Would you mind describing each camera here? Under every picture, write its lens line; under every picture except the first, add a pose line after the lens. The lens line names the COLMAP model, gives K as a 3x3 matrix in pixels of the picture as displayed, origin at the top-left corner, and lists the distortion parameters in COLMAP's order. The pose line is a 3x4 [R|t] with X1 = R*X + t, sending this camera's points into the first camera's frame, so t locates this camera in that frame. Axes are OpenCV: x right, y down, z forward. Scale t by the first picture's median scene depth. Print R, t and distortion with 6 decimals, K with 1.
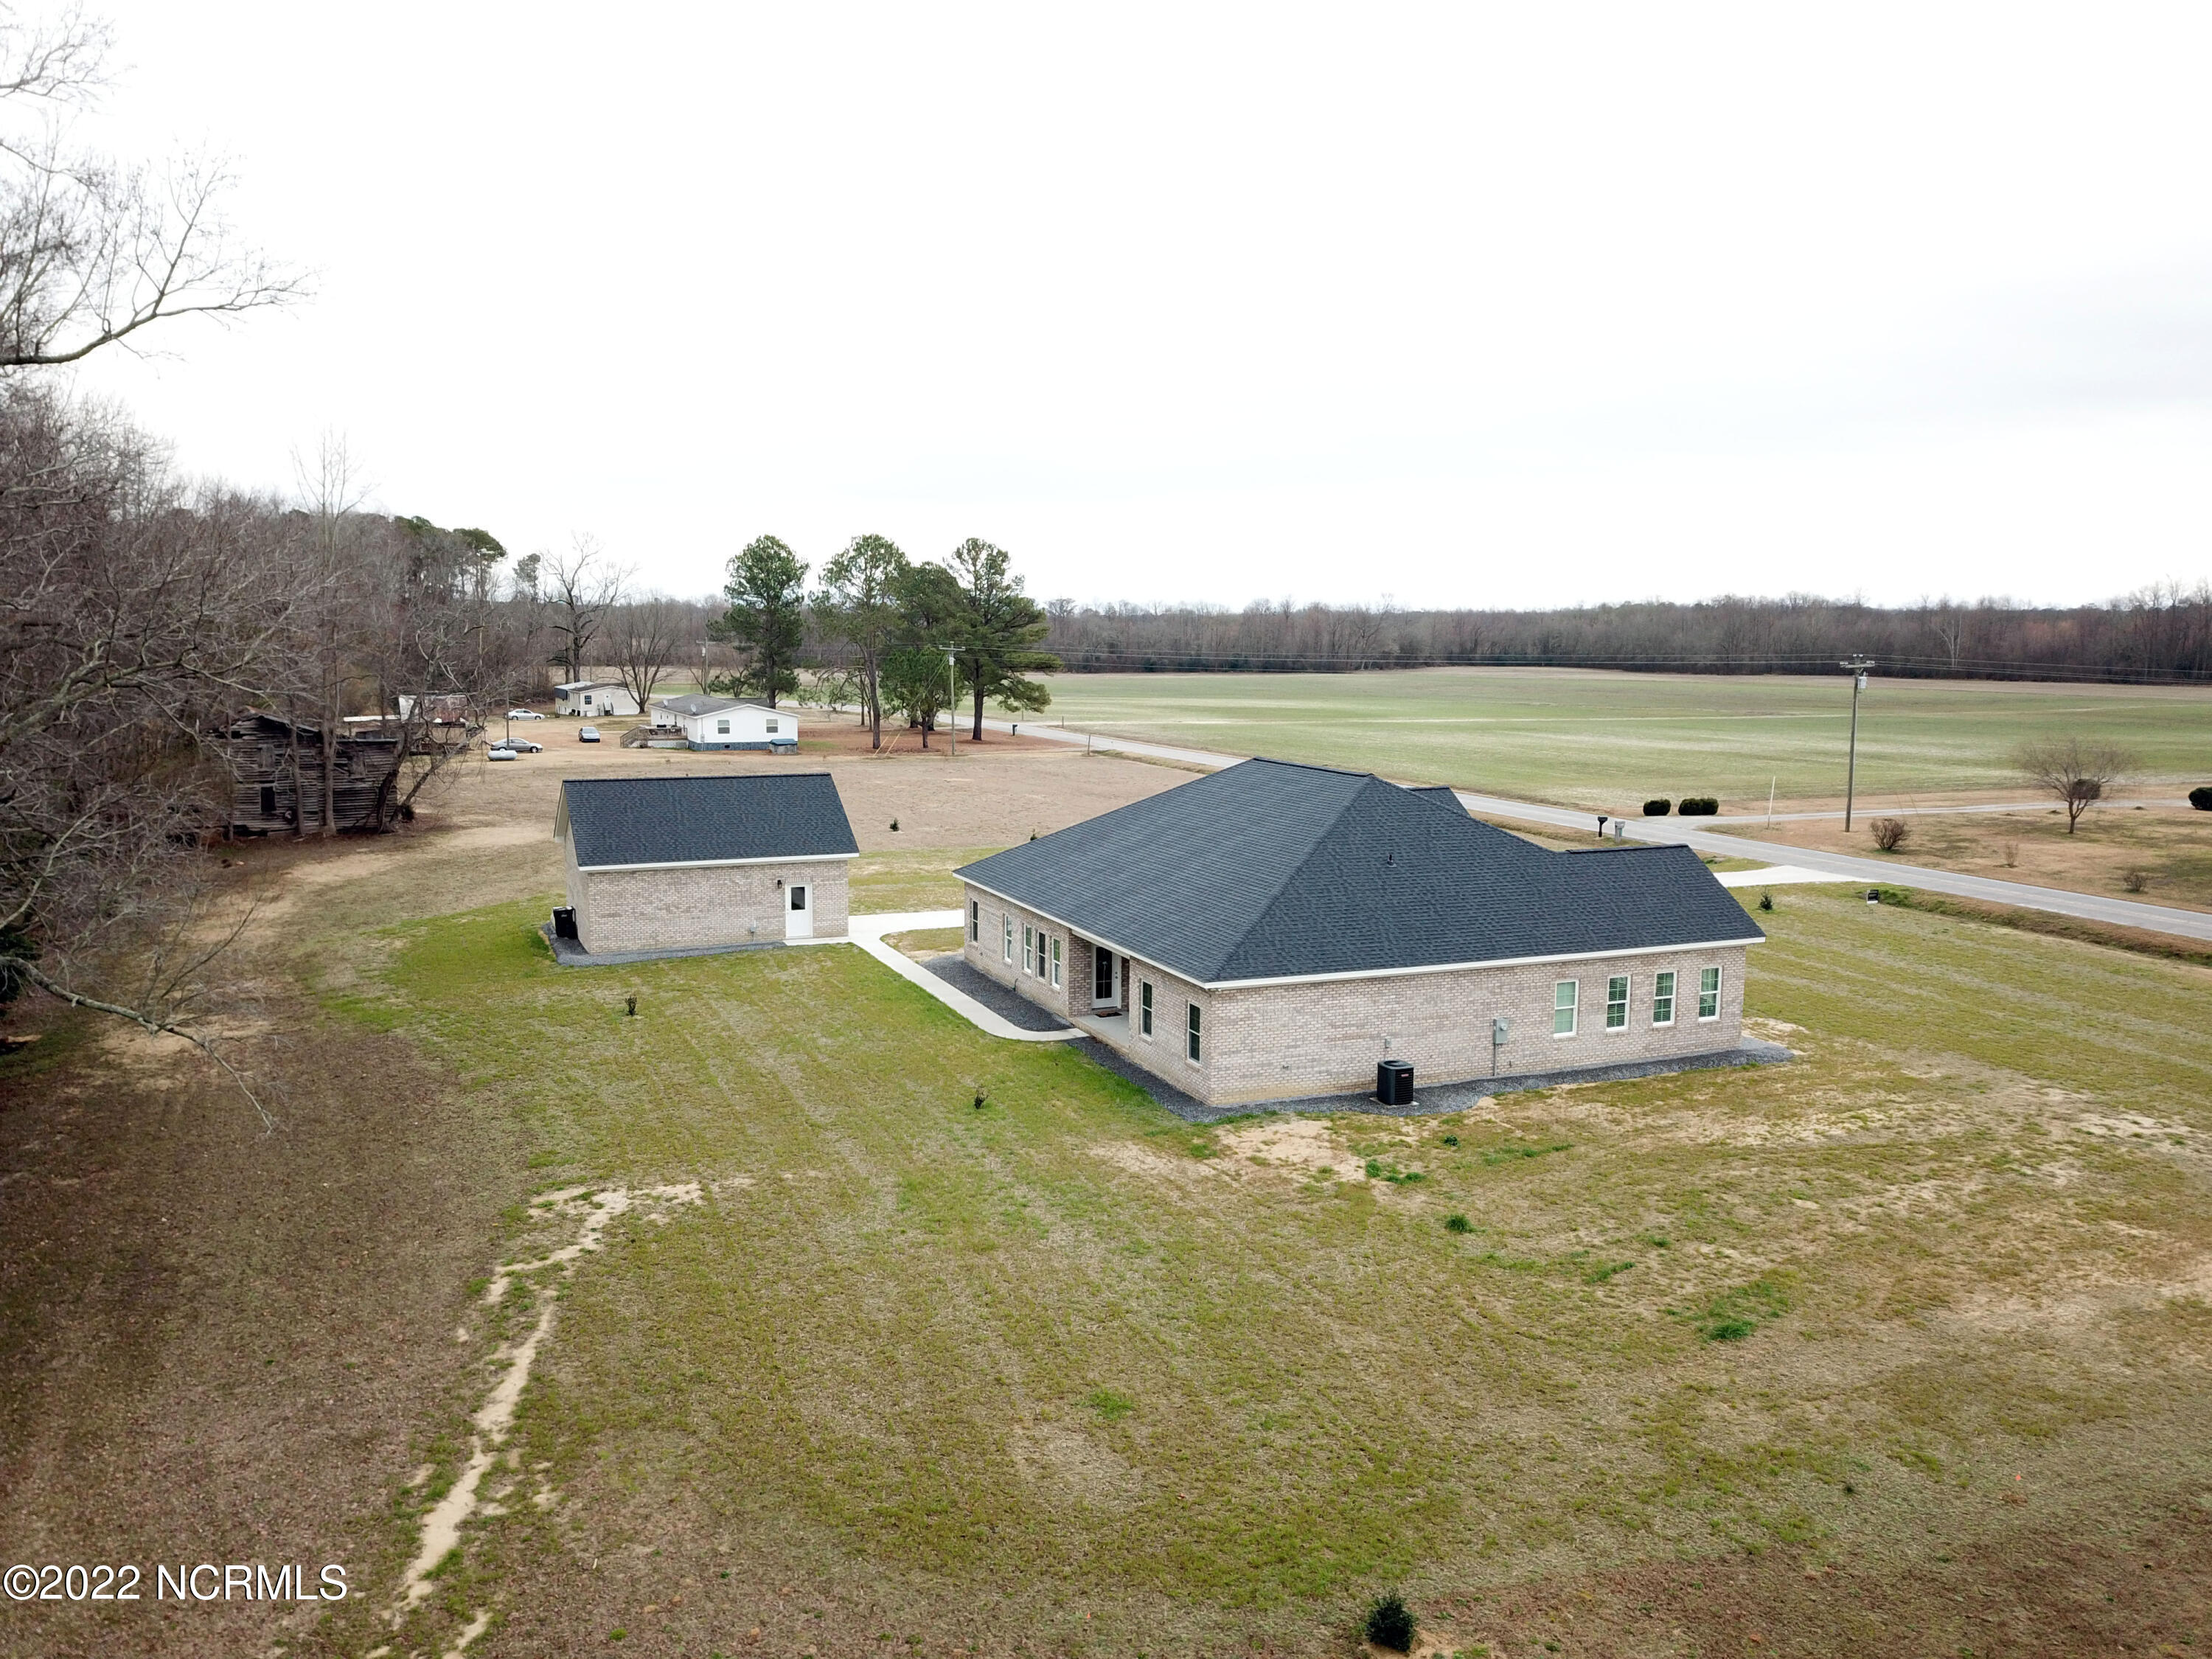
lens RADIAL K [[1678.3, 0, 1102.4], [0, 1678.3, 841.3], [0, 0, 1]] dist [0.020950, -0.017880]
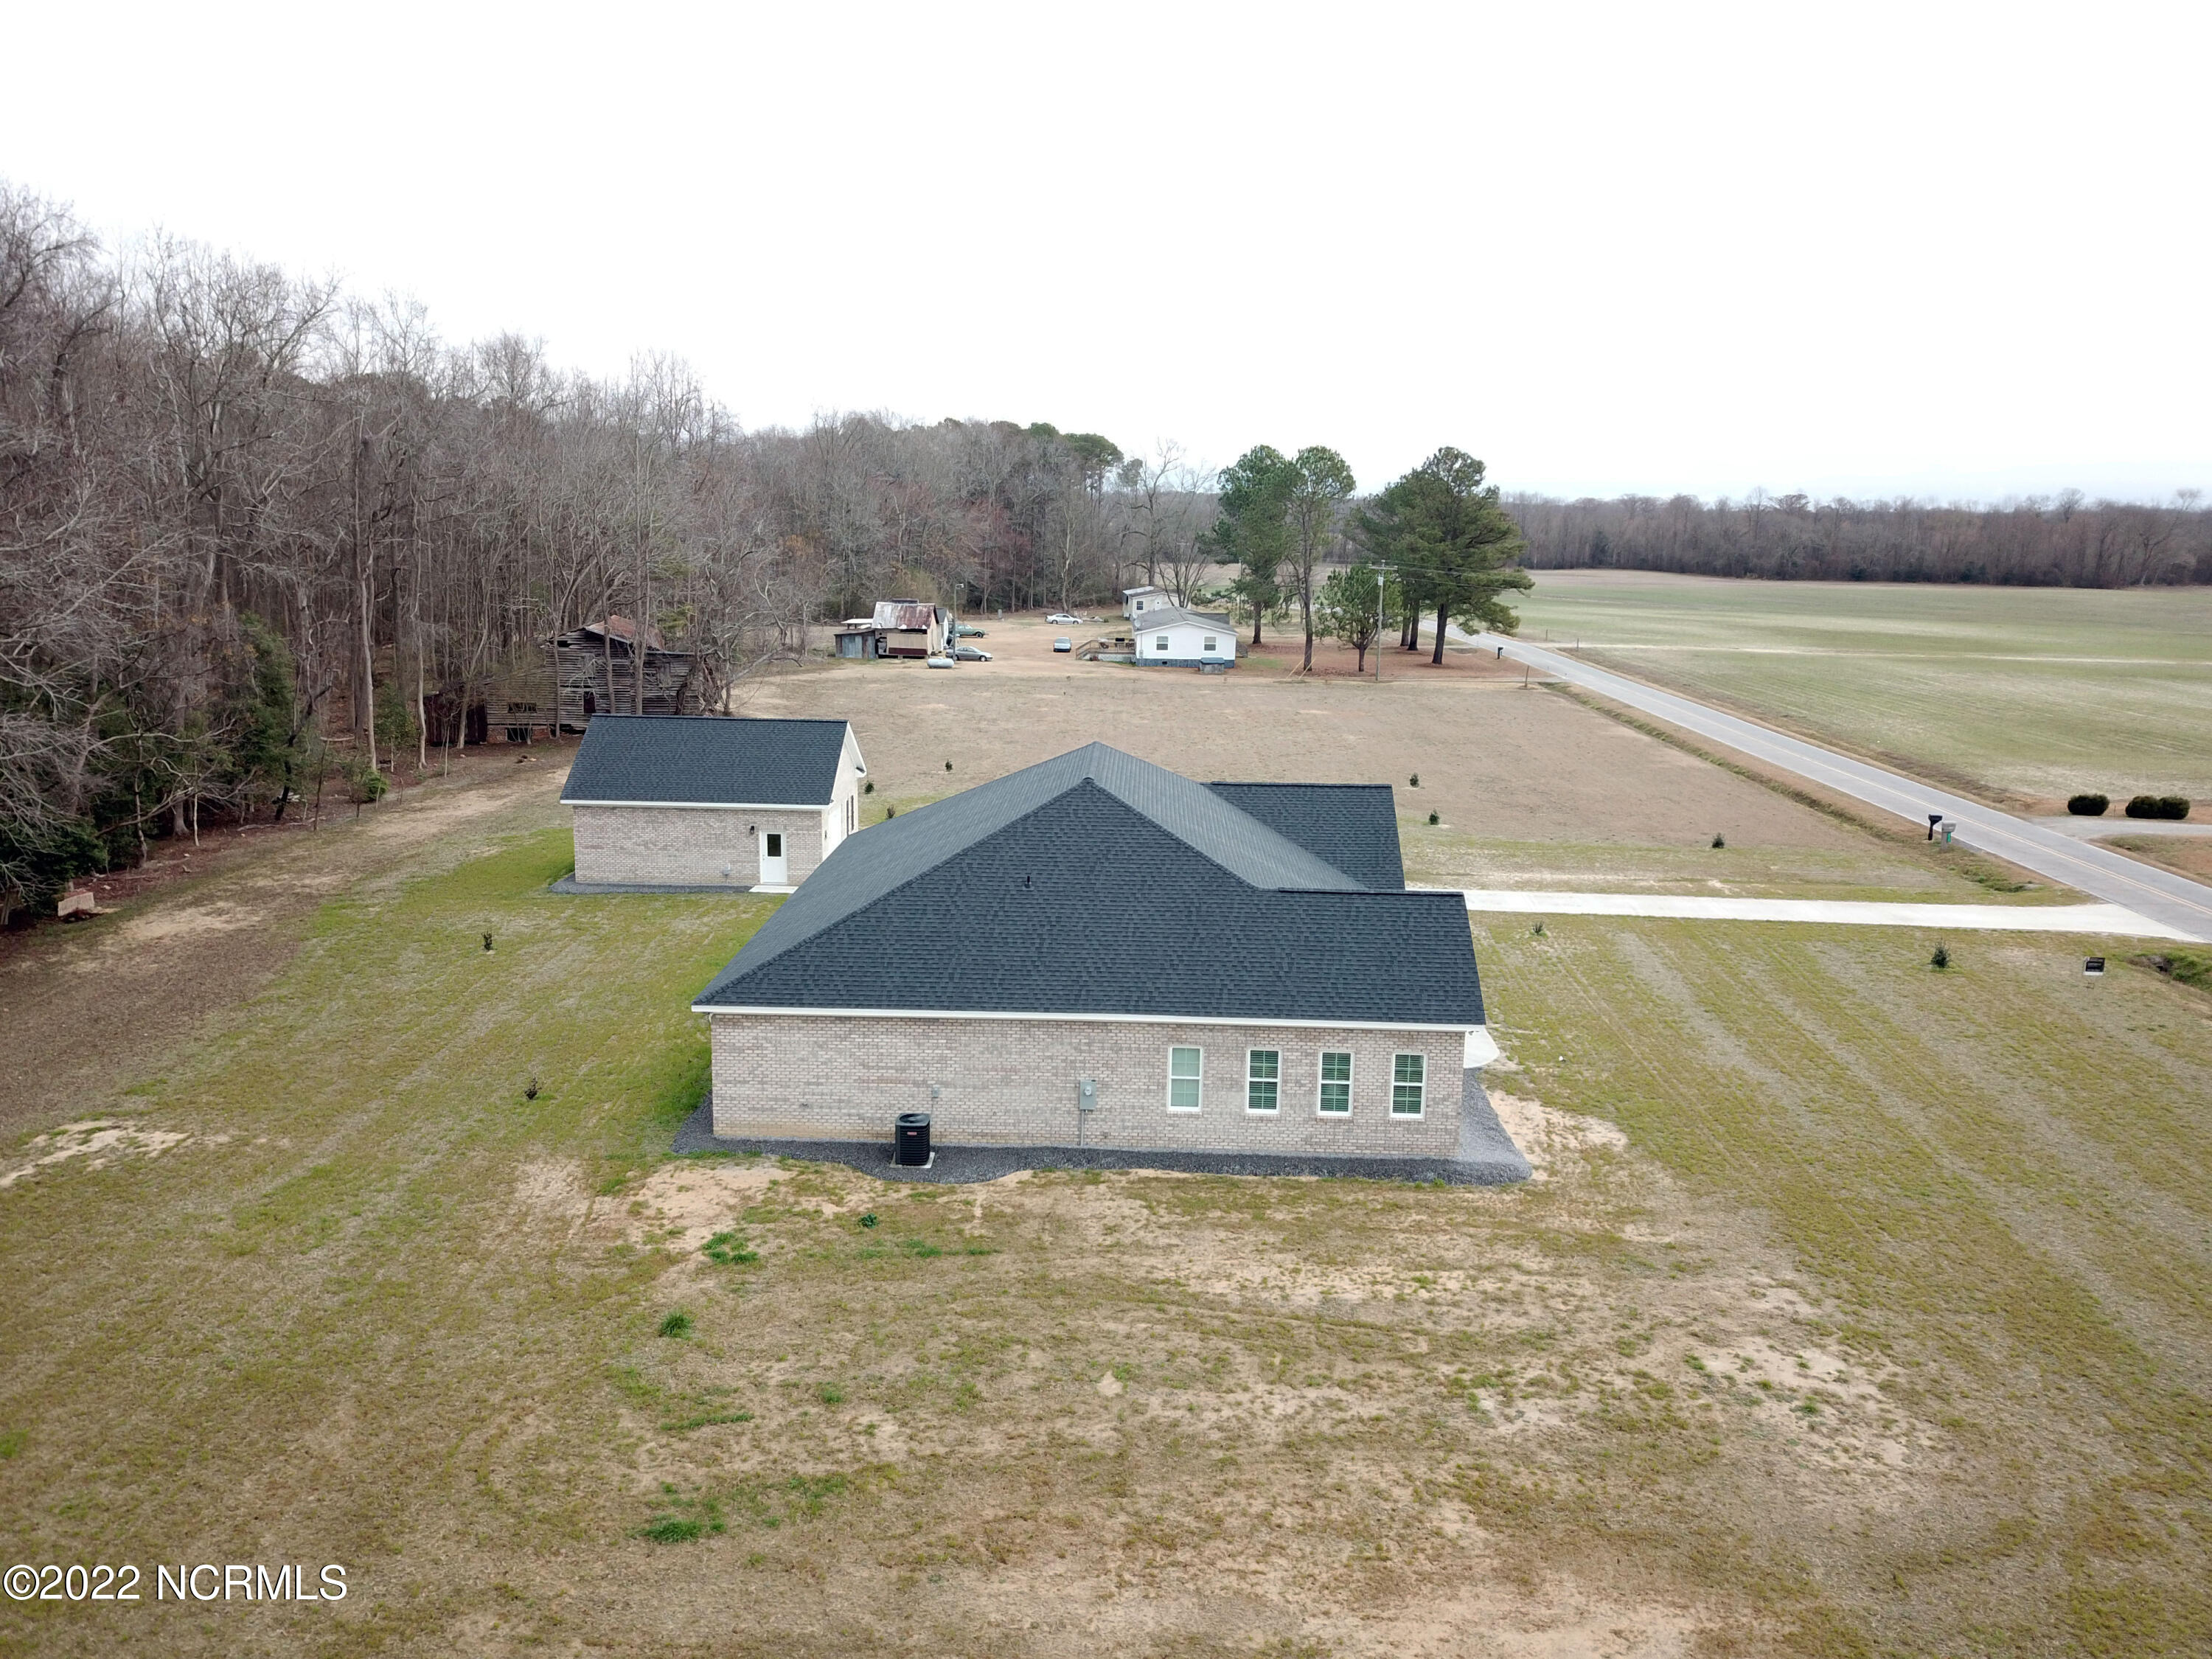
lens RADIAL K [[1678.3, 0, 1096.4], [0, 1678.3, 839.0], [0, 0, 1]] dist [0.020950, -0.017880]
pose [[0.906672, 0.088856, -0.412372, 0.611656], [-0.063599, 0.995183, 0.074602, -0.085524], [0.417014, -0.041413, 0.907956, 0.245573]]
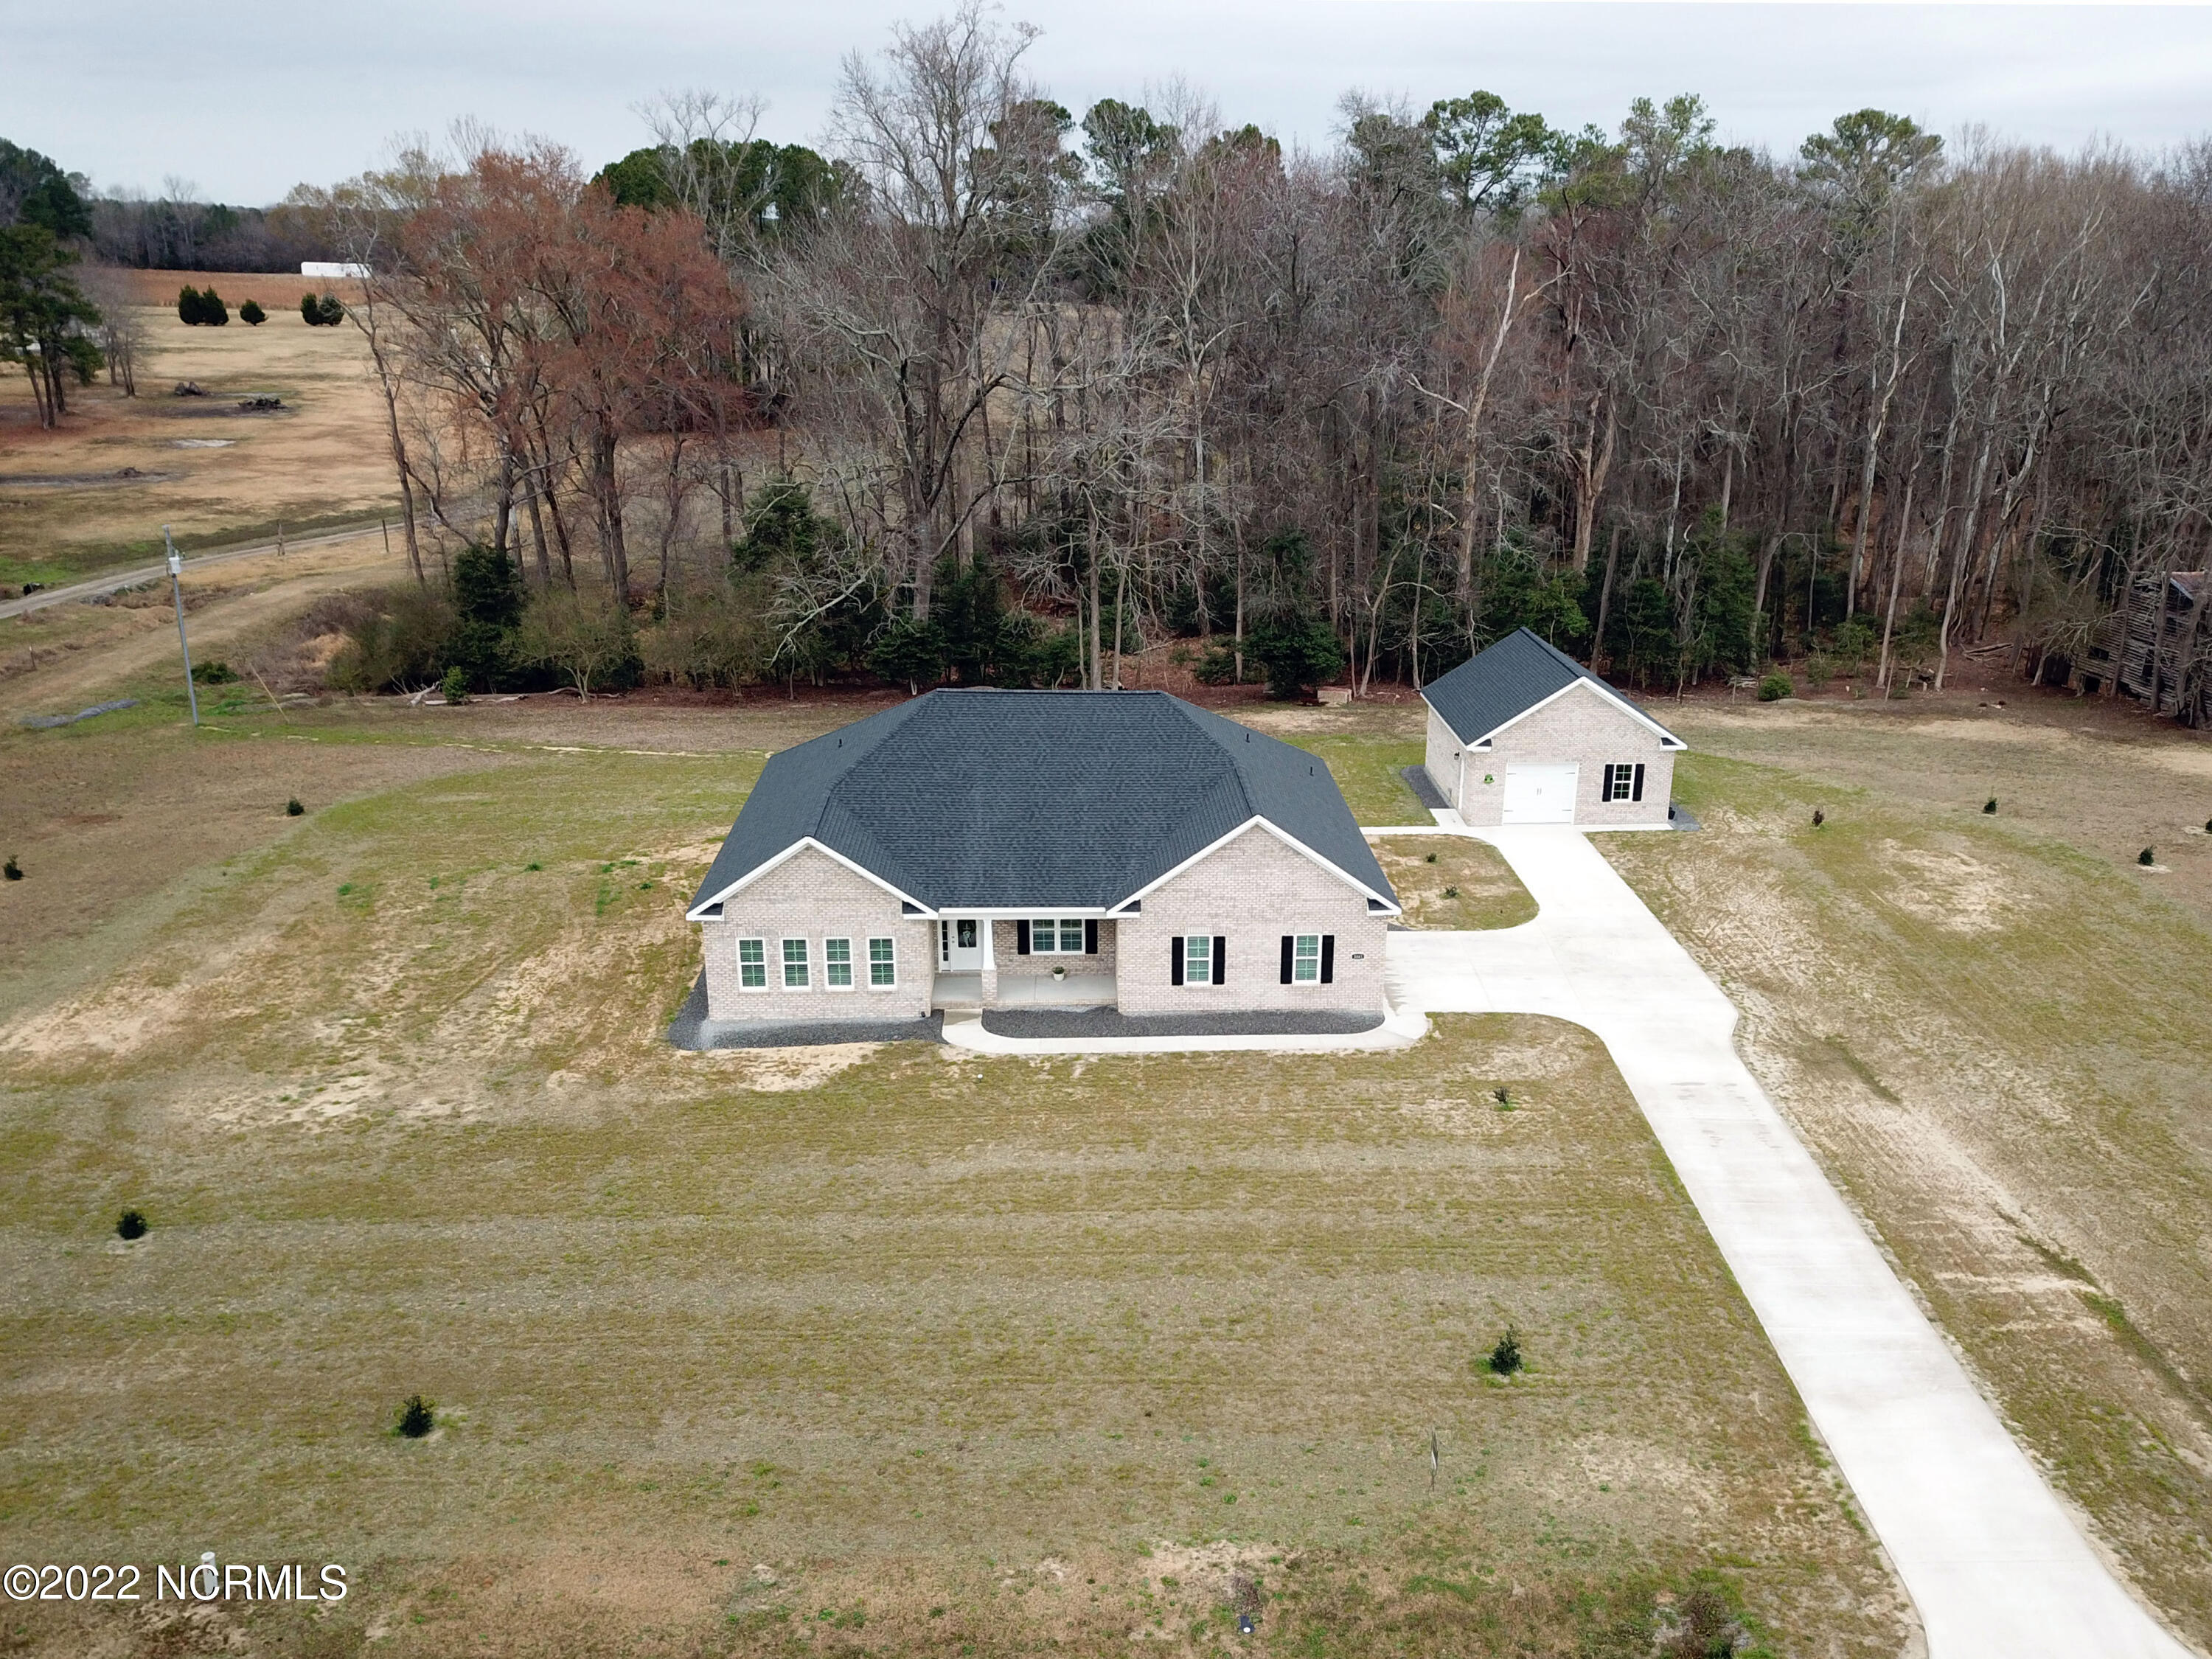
lens RADIAL K [[1952.2, 0, 1264.5], [0, 1952.2, 979.7], [0, 0, 1]] dist [0.049612, -0.081209]
pose [[-0.297970, 0.319233, -0.899613, 1.480363], [-0.149111, 0.915288, 0.374184, -0.426478], [0.942857, 0.245639, -0.225127, 1.768206]]
